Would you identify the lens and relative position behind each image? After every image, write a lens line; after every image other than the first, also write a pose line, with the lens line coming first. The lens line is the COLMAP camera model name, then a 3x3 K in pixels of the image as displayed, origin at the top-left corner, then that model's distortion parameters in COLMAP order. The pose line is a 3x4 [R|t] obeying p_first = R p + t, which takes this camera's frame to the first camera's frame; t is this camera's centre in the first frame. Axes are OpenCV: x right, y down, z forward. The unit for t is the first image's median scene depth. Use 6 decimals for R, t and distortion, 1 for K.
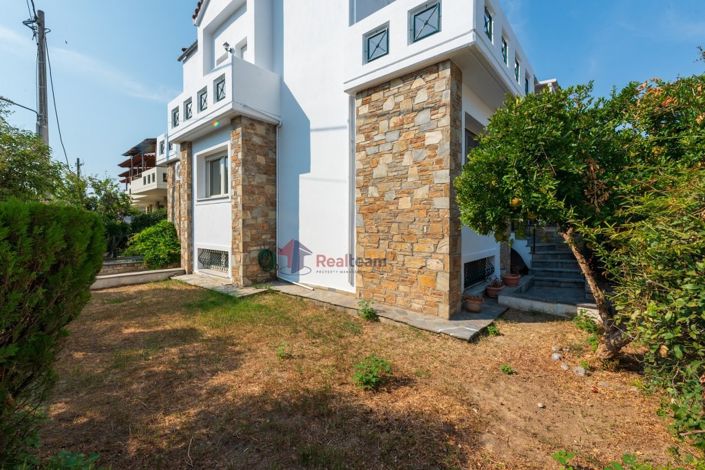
lens RADIAL K [[299.6, 0, 353.0], [0, 299.6, 229.7], [0, 0, 1]] dist [-0.004075, 0.000446]
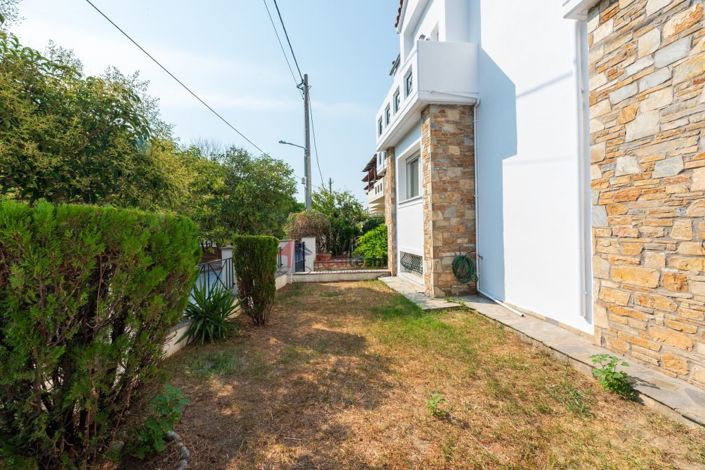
lens RADIAL K [[299.6, 0, 351.5], [0, 299.6, 228.0], [0, 0, 1]] dist [-0.004075, 0.000446]
pose [[0.732552, -0.013771, -0.680571, 0.067052], [0.003343, 0.999856, -0.016633, 0.000268], [0.680702, 0.009909, 0.732493, 0.223477]]
